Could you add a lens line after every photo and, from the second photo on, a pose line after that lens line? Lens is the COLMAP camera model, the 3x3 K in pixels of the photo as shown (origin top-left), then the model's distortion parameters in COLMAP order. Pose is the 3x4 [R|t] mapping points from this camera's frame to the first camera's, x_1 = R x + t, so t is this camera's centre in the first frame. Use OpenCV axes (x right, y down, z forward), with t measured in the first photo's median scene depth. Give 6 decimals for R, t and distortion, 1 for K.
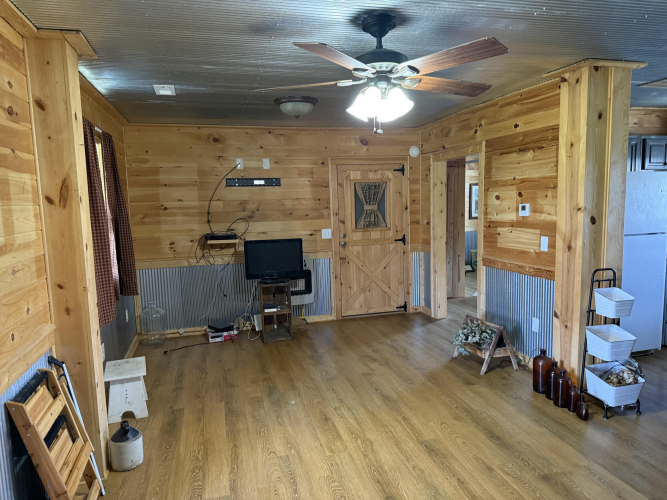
lens RADIAL K [[474.2, 0, 333.3], [0, 474.2, 251.3], [0, 0, 1]] dist [0.002106, -0.006925]
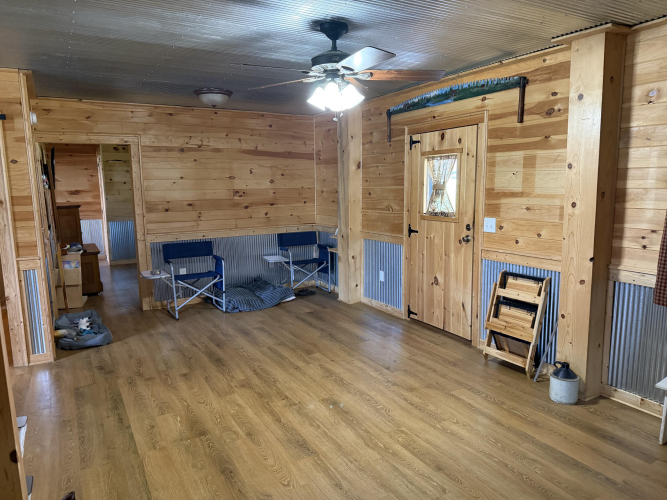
lens RADIAL K [[474.2, 0, 332.7], [0, 474.2, 251.1], [0, 0, 1]] dist [0.002106, -0.006925]
pose [[-0.965022, 0.079976, -0.249674, 0.349569], [0.012185, 0.964988, 0.262011, -0.198545], [0.261887, 0.249804, -0.932209, 1.776396]]
